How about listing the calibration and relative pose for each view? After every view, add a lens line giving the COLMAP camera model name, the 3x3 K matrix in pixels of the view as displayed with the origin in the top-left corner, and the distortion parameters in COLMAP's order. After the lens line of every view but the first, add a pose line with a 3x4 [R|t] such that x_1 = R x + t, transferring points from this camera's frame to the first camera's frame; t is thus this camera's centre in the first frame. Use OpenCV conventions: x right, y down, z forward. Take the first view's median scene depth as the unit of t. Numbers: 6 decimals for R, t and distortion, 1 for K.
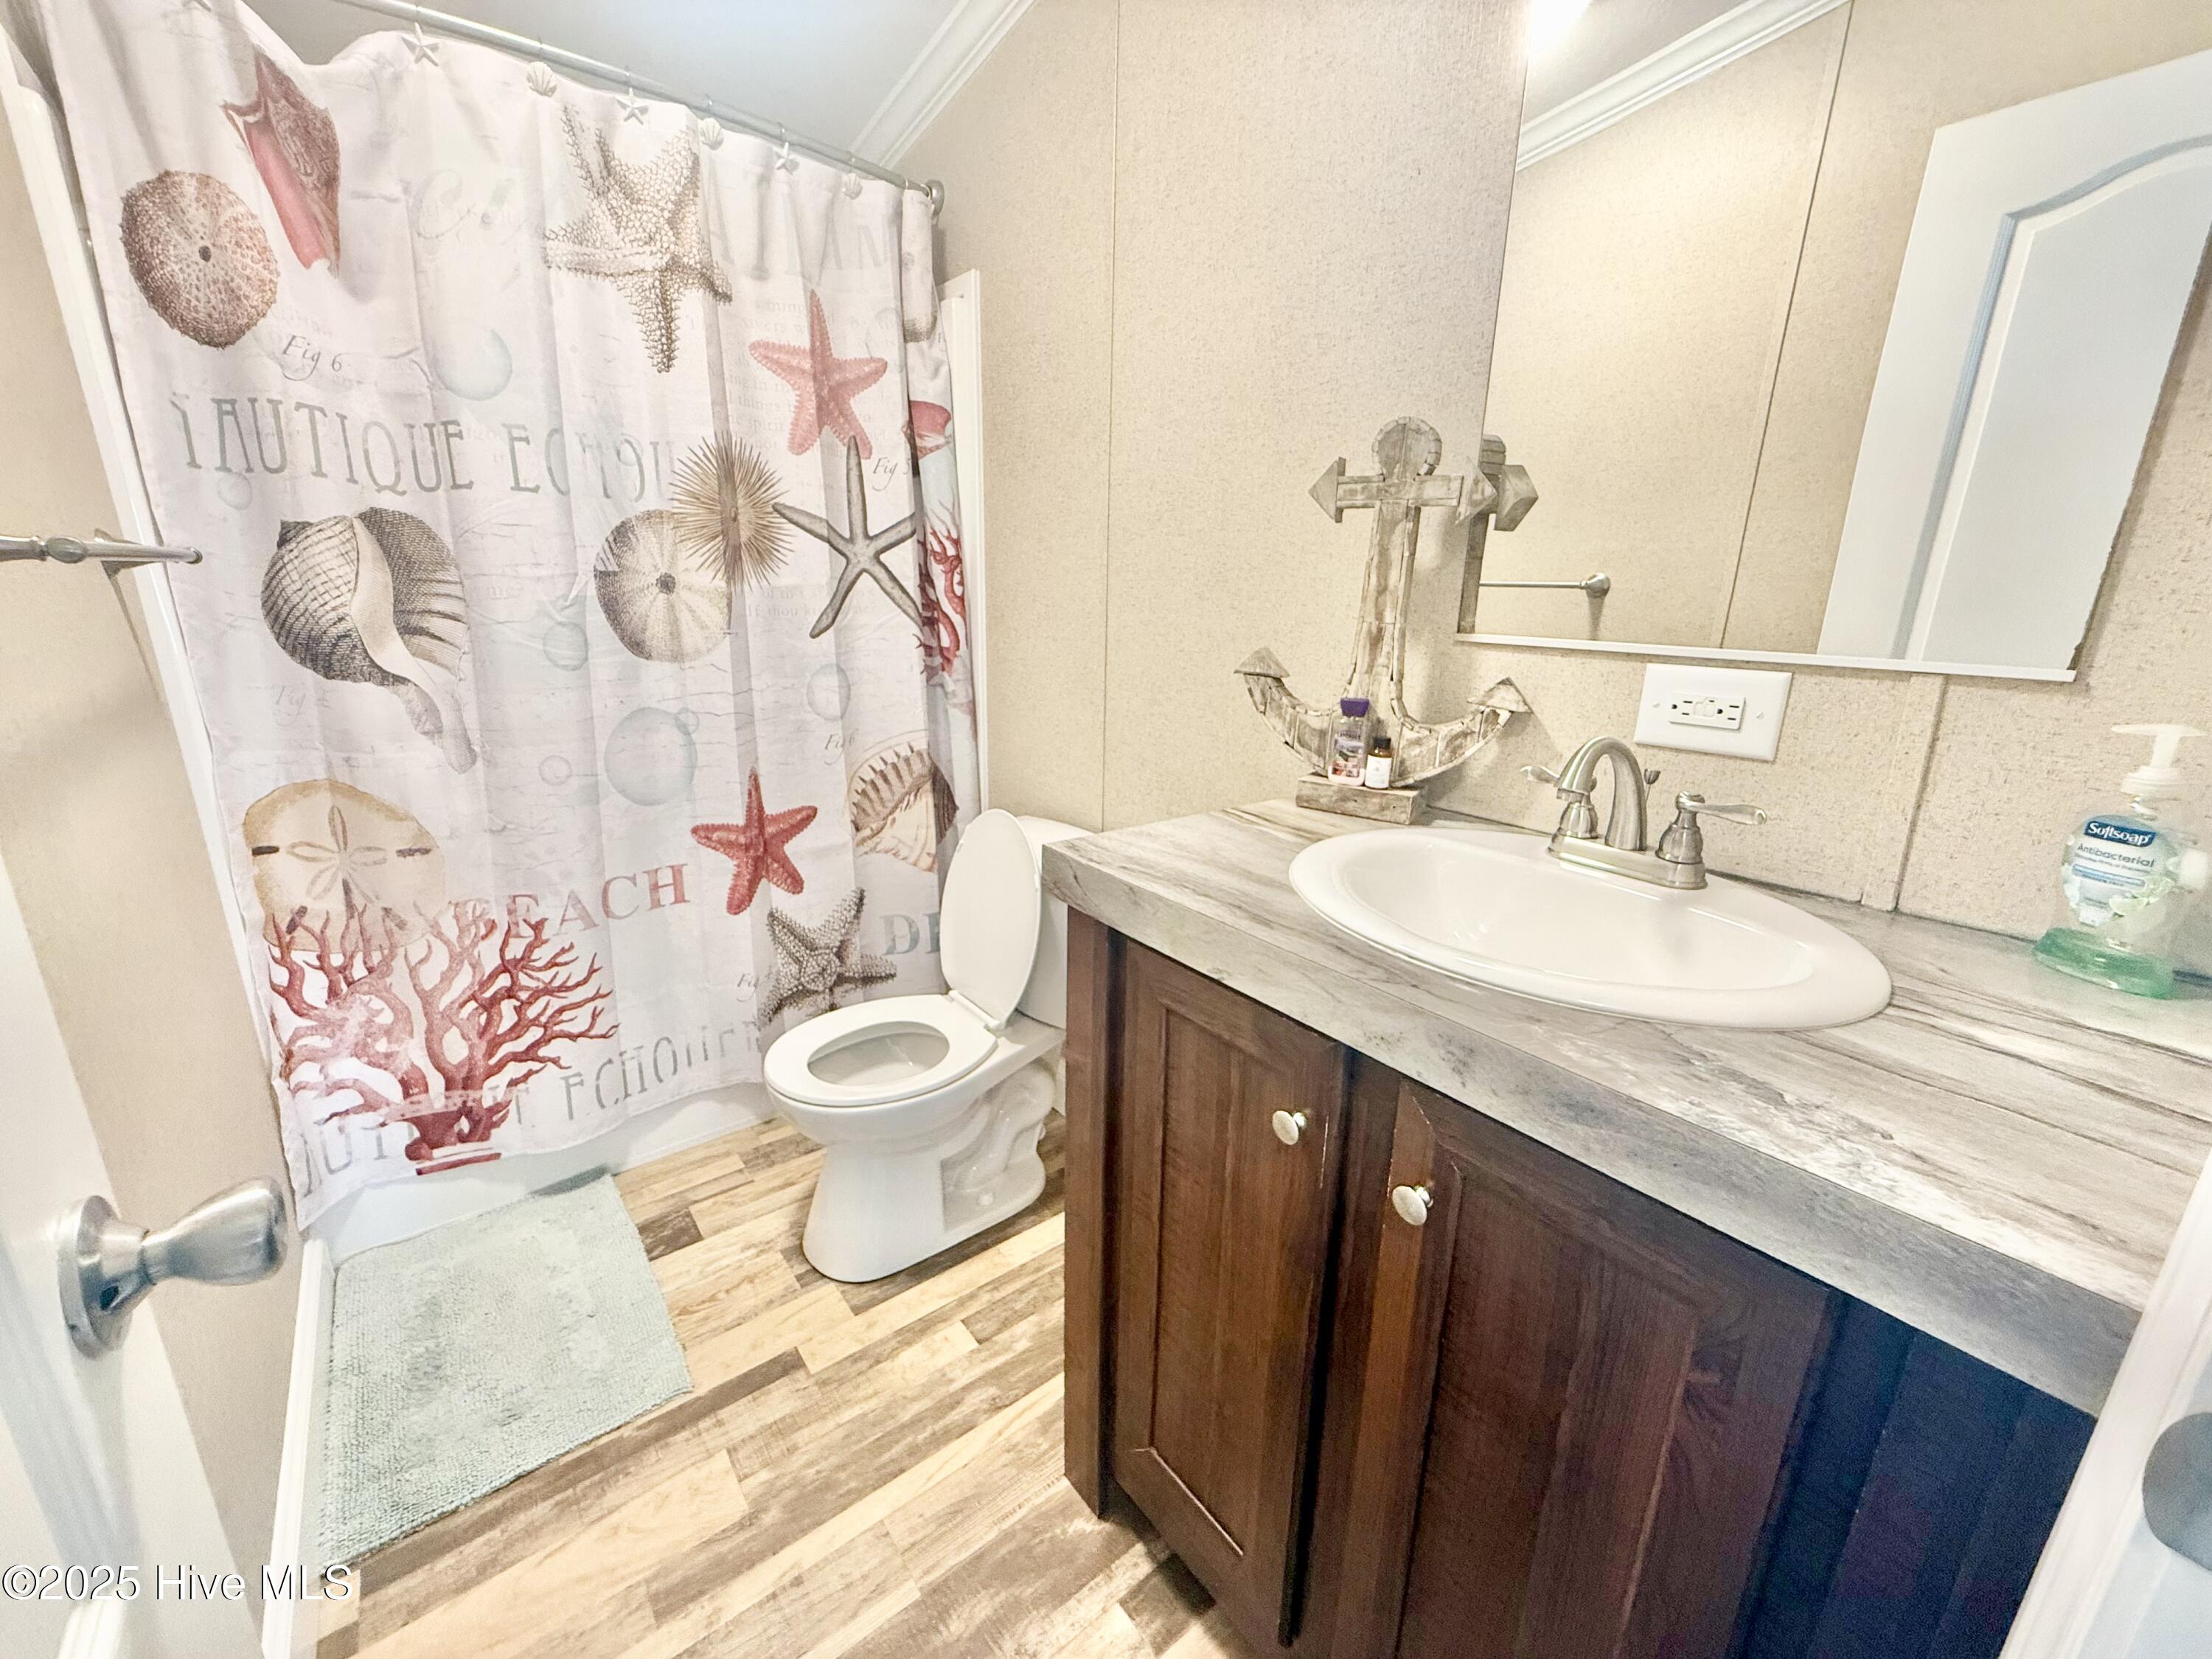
lens RADIAL K [[882.1, 0, 1092.2], [0, 882.1, 825.7], [0, 0, 1]] dist [-0.001088, 0.000599]
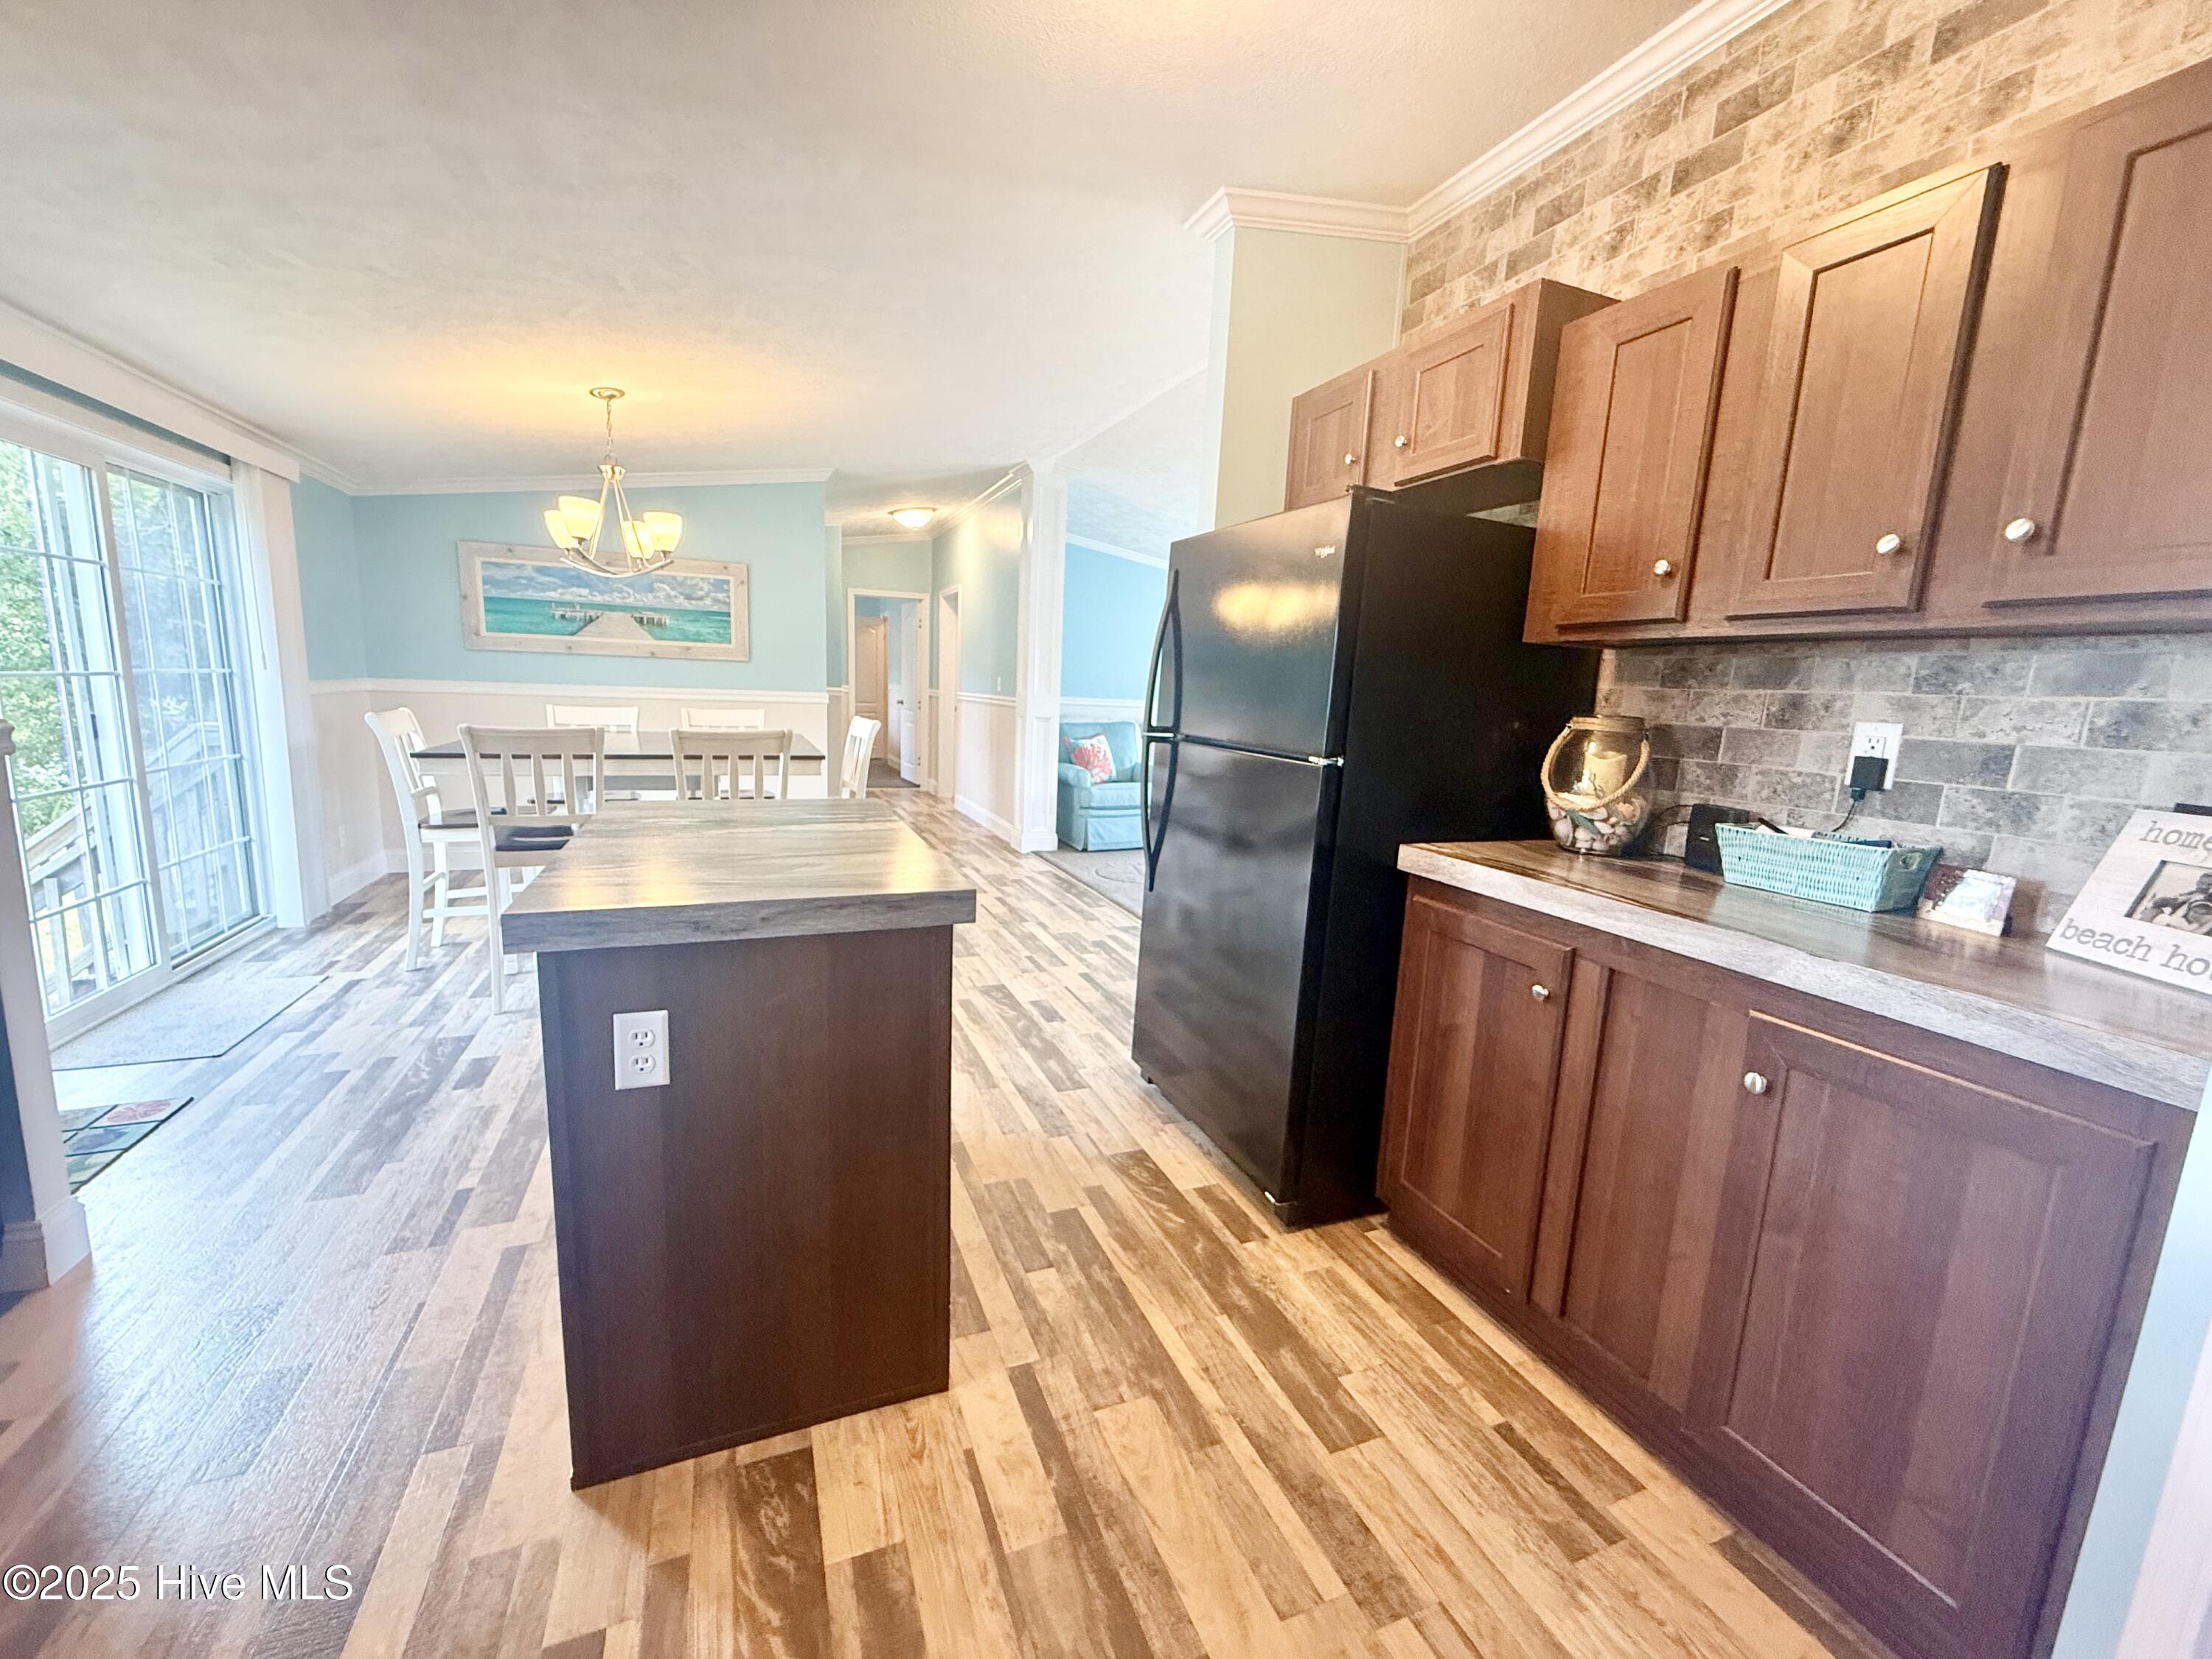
lens RADIAL K [[882.1, 0, 1118.6], [0, 882.1, 842.3], [0, 0, 1]] dist [-0.001088, 0.000599]
pose [[0.254047, -0.173038, 0.951587, -1.413734], [0.211211, 0.970045, 0.120007, -0.178322], [-0.943849, 0.170498, 0.282985, 0.498169]]
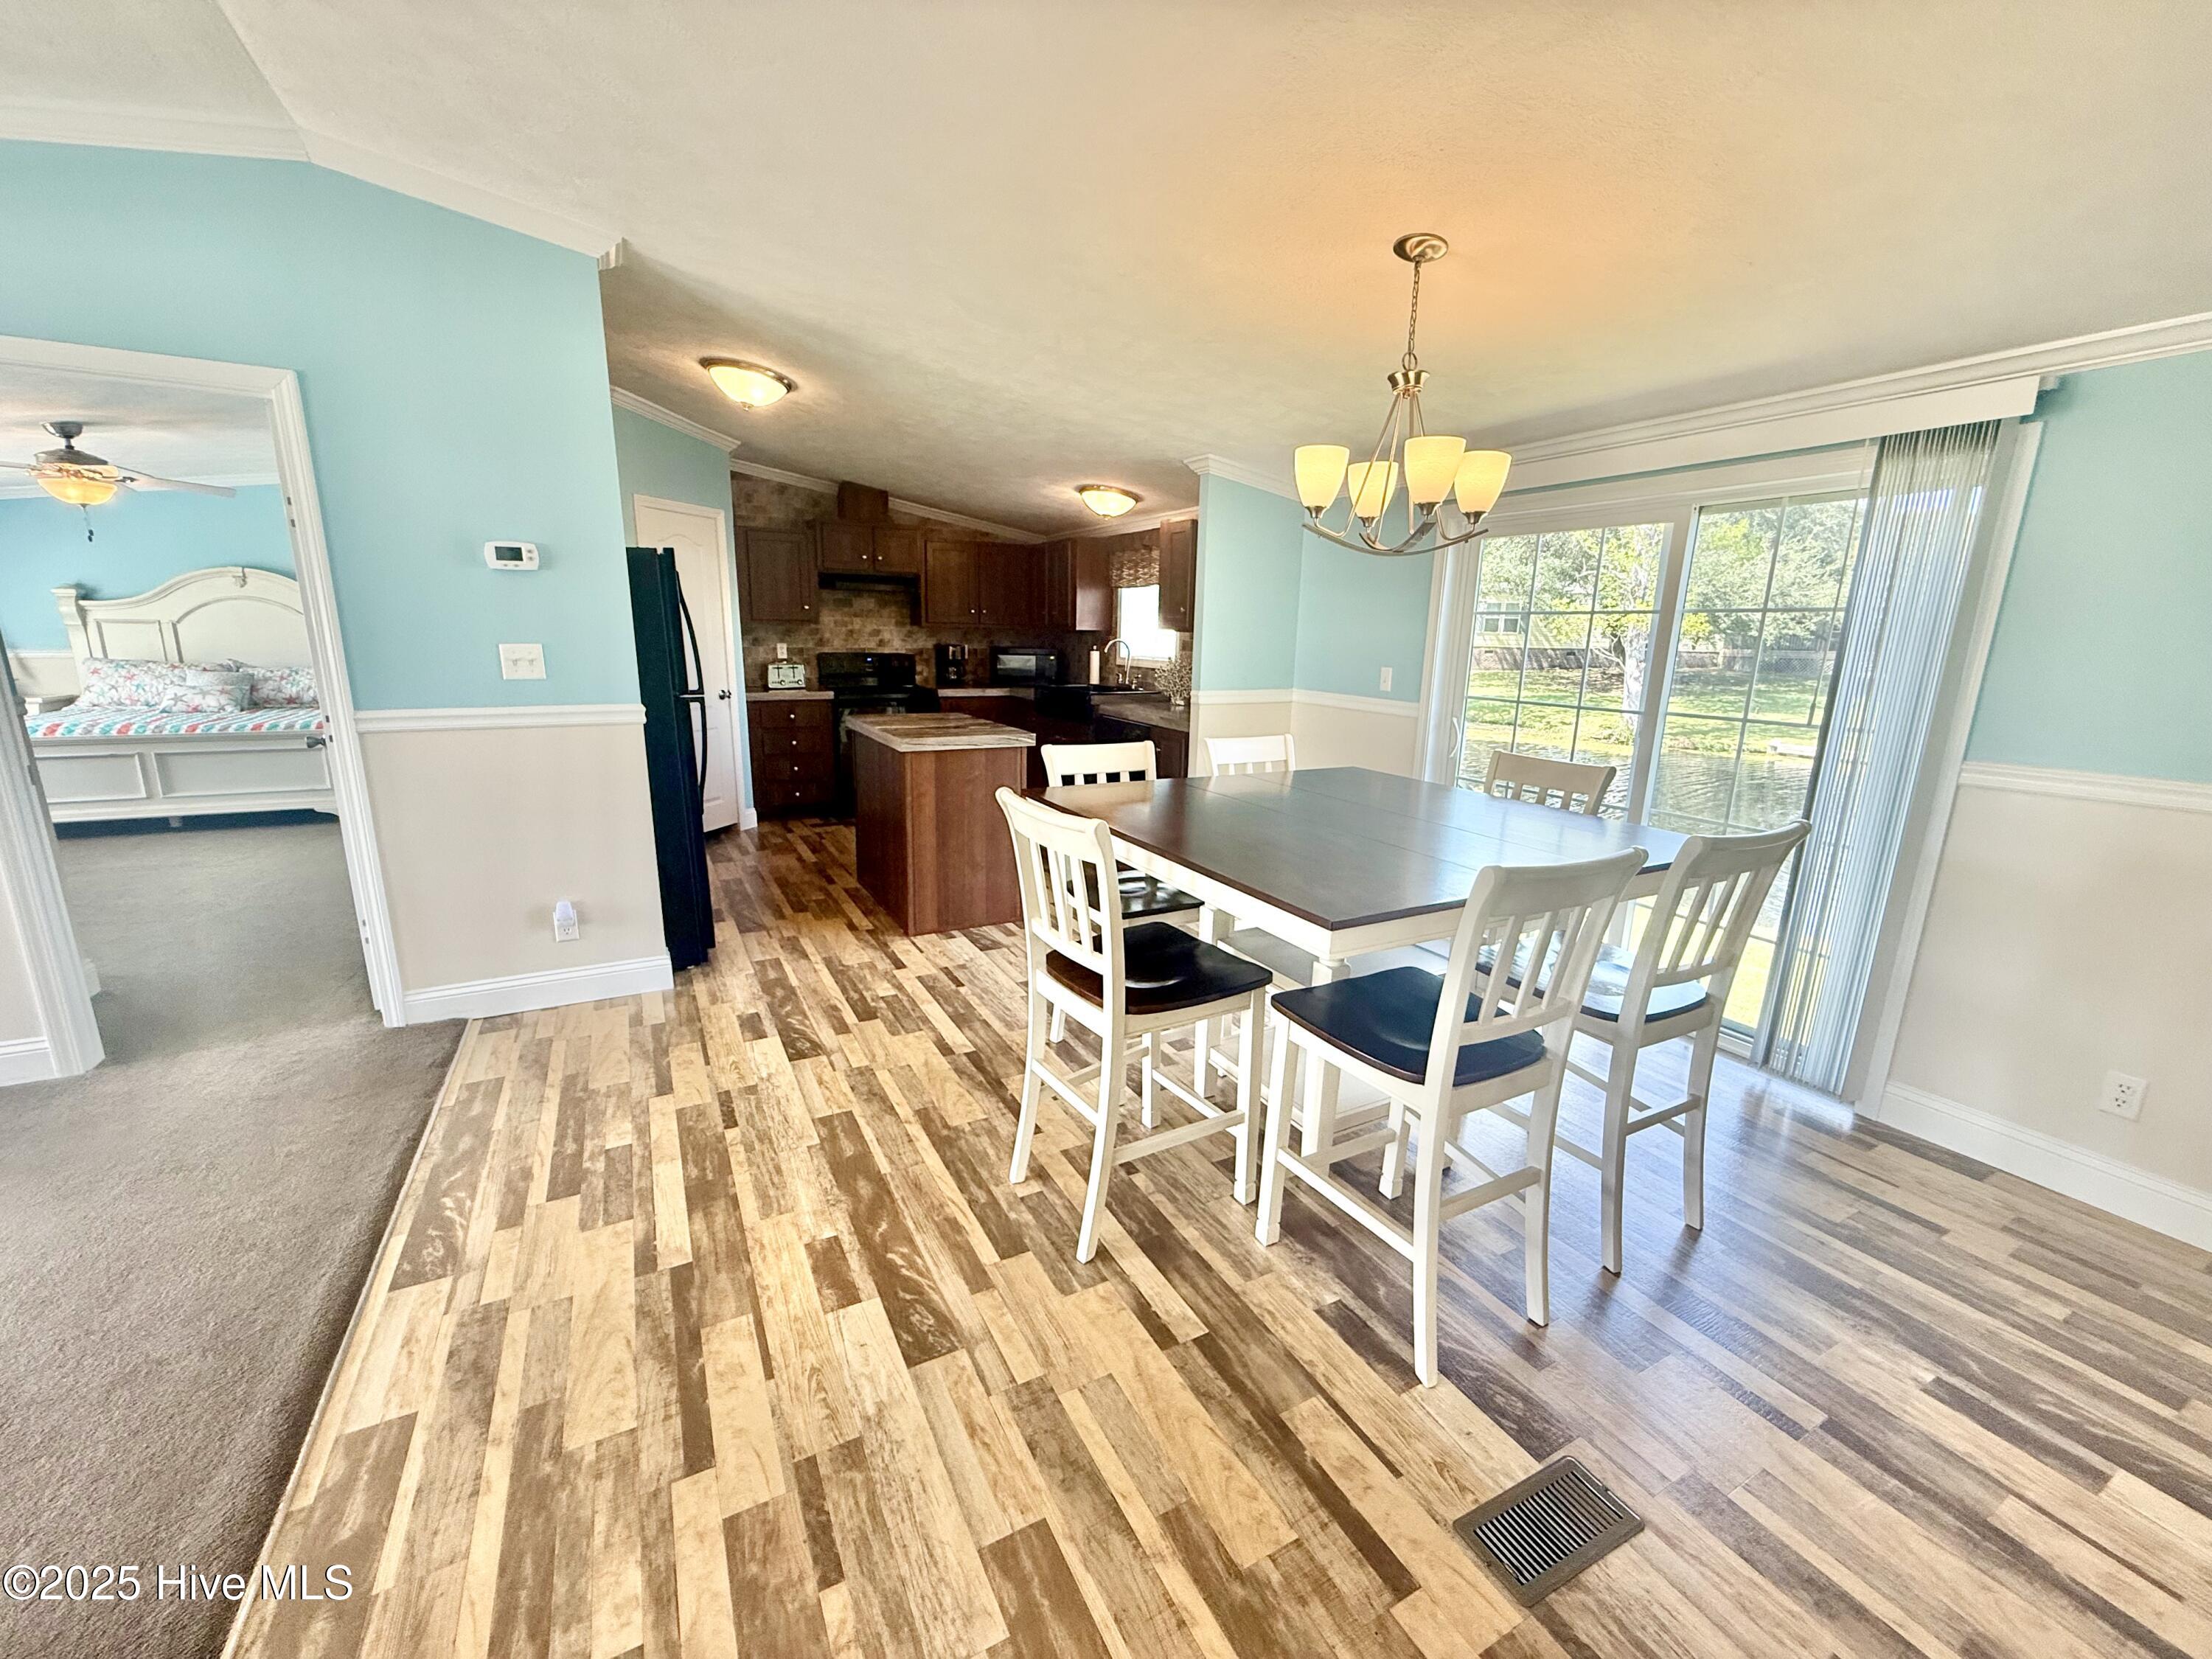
lens RADIAL K [[882.1, 0, 1105.2], [0, 882.1, 835.9], [0, 0, 1]] dist [-0.001088, 0.000599]
pose [[-0.170024, 0.199288, -0.965078, 0.503797], [-0.282774, 0.928285, 0.241508, -0.291491], [0.943997, 0.313961, -0.101477, 0.614090]]
